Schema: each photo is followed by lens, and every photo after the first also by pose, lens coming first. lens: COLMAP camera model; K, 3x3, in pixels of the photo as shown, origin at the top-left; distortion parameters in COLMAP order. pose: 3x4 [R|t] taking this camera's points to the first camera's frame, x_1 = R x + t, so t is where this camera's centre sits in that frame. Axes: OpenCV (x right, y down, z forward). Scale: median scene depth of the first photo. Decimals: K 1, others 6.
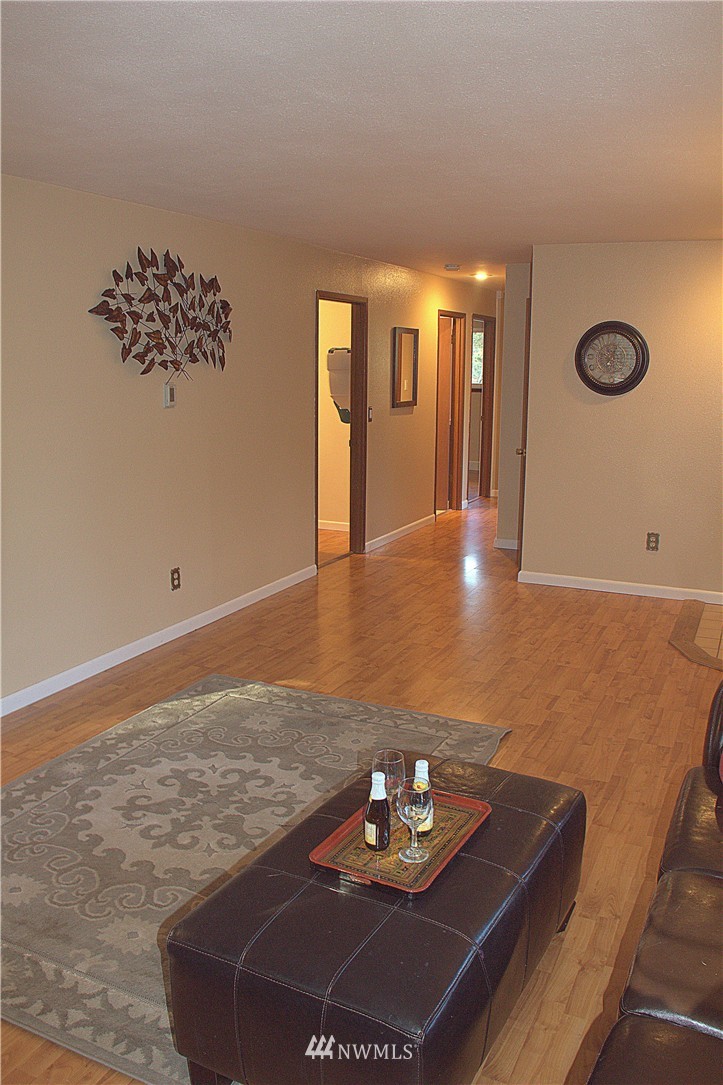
lens RADIAL K [[887.0, 0, 361.5], [0, 887.0, 542.5], [0, 0, 1]] dist [-0.144773, 0.001247]
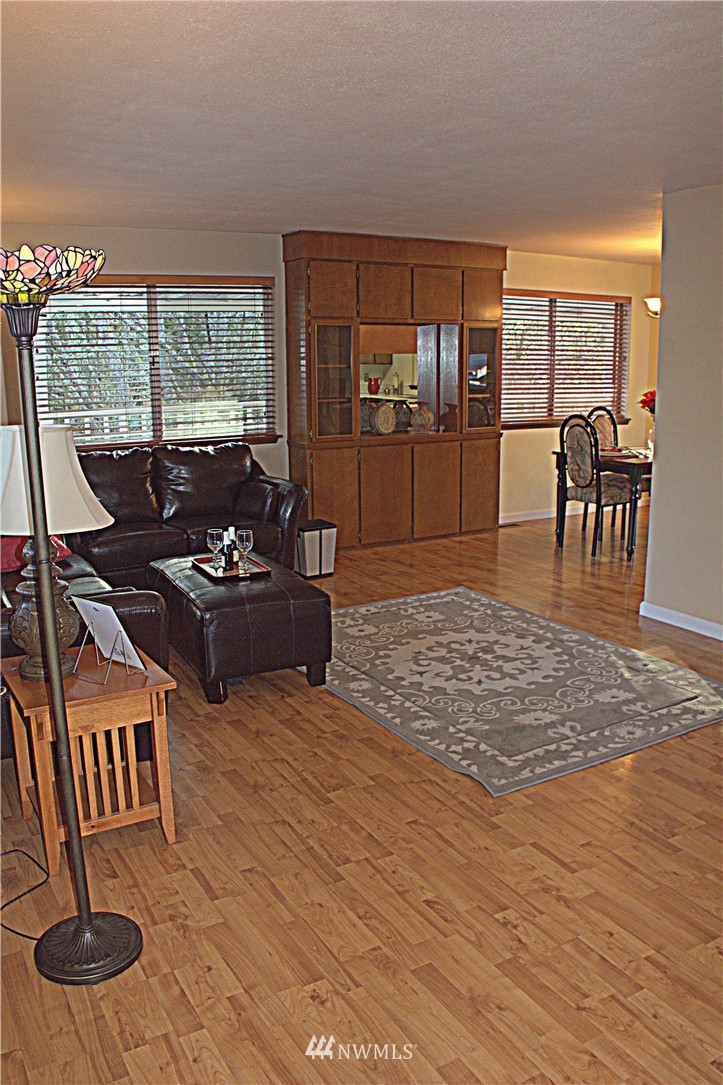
lens RADIAL K [[880.7, 0, 376.5], [0, 880.7, 539.6], [0, 0, 1]] dist [-0.166738, 0.116163]
pose [[-0.554323, 0.172823, -0.814161, 0.905213], [-0.159273, 0.938100, 0.307573, -0.250544], [0.816920, 0.300169, -0.492484, 1.341277]]
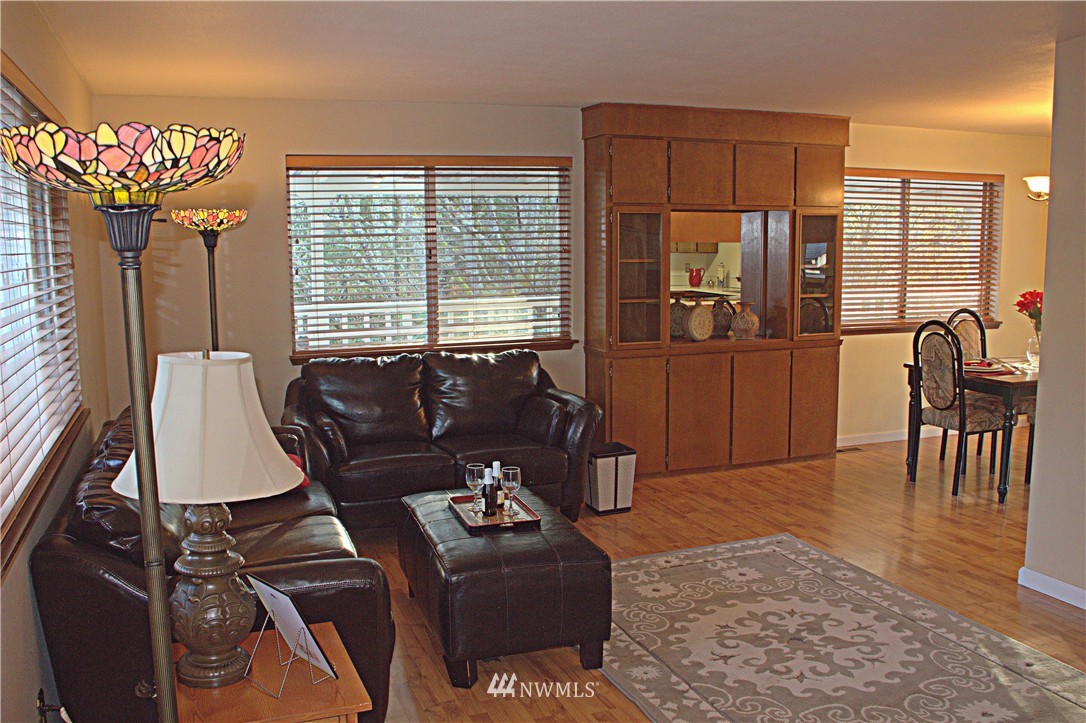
lens RADIAL K [[947.5, 0, 543.0], [0, 947.5, 361.5], [0, 0, 1]] dist [-0.136008, 0.107850]
pose [[-0.689108, 0.096947, -0.718145, 0.745962], [-0.135782, 0.956185, 0.259373, -0.255231], [0.711825, 0.276247, -0.645750, 1.271974]]
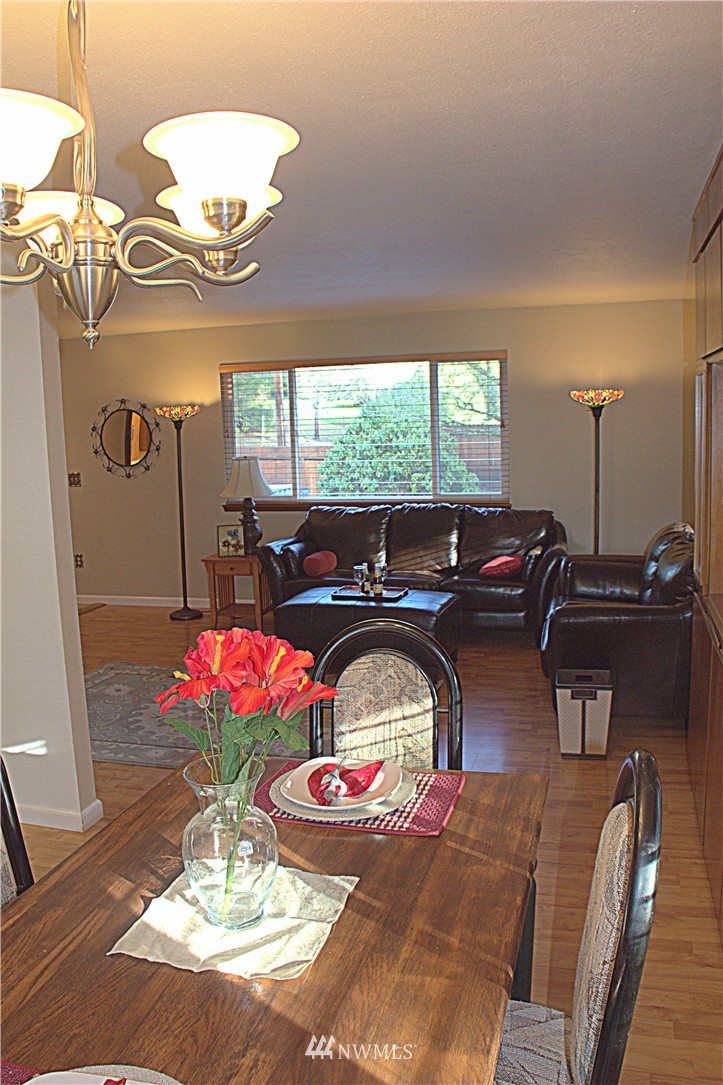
lens RADIAL K [[880.7, 0, 376.5], [0, 880.7, 539.6], [0, 0, 1]] dist [-0.166738, 0.116163]
pose [[-0.184261, -0.136774, 0.973314, -1.511220], [0.225530, 0.957965, 0.177313, -0.176933], [-0.956653, 0.252184, -0.145668, 0.777195]]
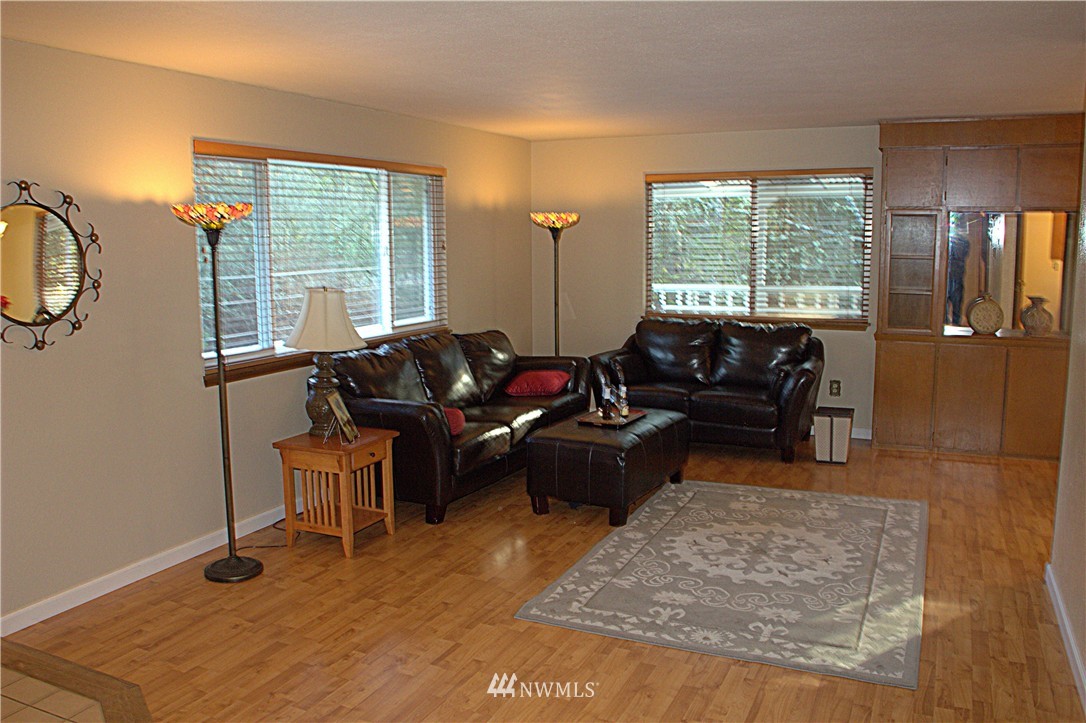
lens RADIAL K [[887.9, 0, 543.0], [0, 887.9, 361.5], [0, 0, 1]] dist [-0.144773, 0.001247]
pose [[-0.999924, 0.007659, -0.009615, 0.160078], [0.004049, 0.943735, 0.330678, -0.391704], [0.011606, 0.330614, -0.943695, 1.965331]]
